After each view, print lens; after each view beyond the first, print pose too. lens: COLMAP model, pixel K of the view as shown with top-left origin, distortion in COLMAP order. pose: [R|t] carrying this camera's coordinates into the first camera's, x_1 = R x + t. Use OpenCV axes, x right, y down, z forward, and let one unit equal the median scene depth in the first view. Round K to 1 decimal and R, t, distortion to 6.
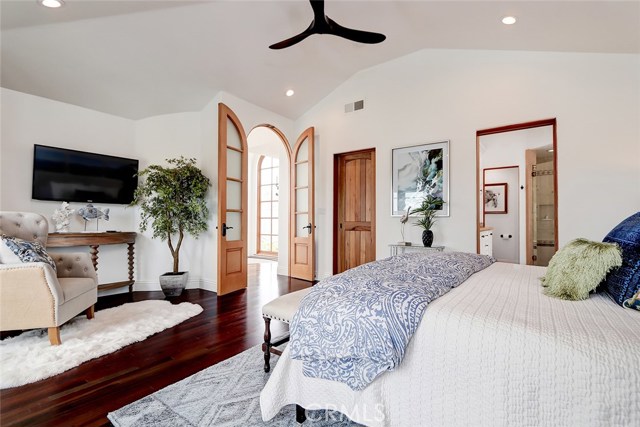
lens RADIAL K [[297.1, 0, 319.0], [0, 297.1, 216.5], [0, 0, 1]] dist [0.000278, -0.002009]
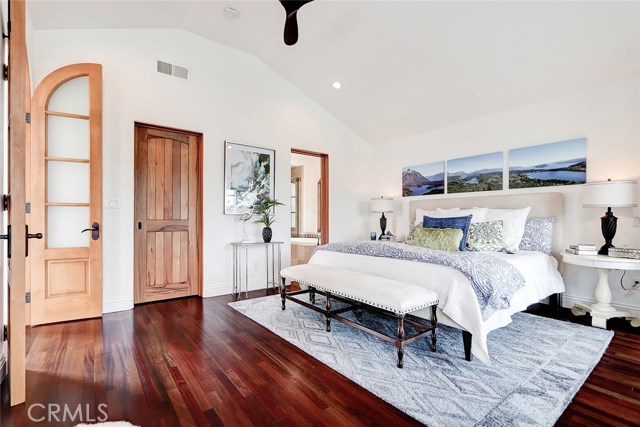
lens RADIAL K [[297.1, 0, 321.4], [0, 297.1, 216.8], [0, 0, 1]] dist [0.000278, -0.002009]
pose [[0.269761, 0.005759, 0.962910, -0.597010], [-0.017889, 0.999840, -0.000968, 0.004098], [-0.962761, -0.016965, 0.269821, 0.480734]]
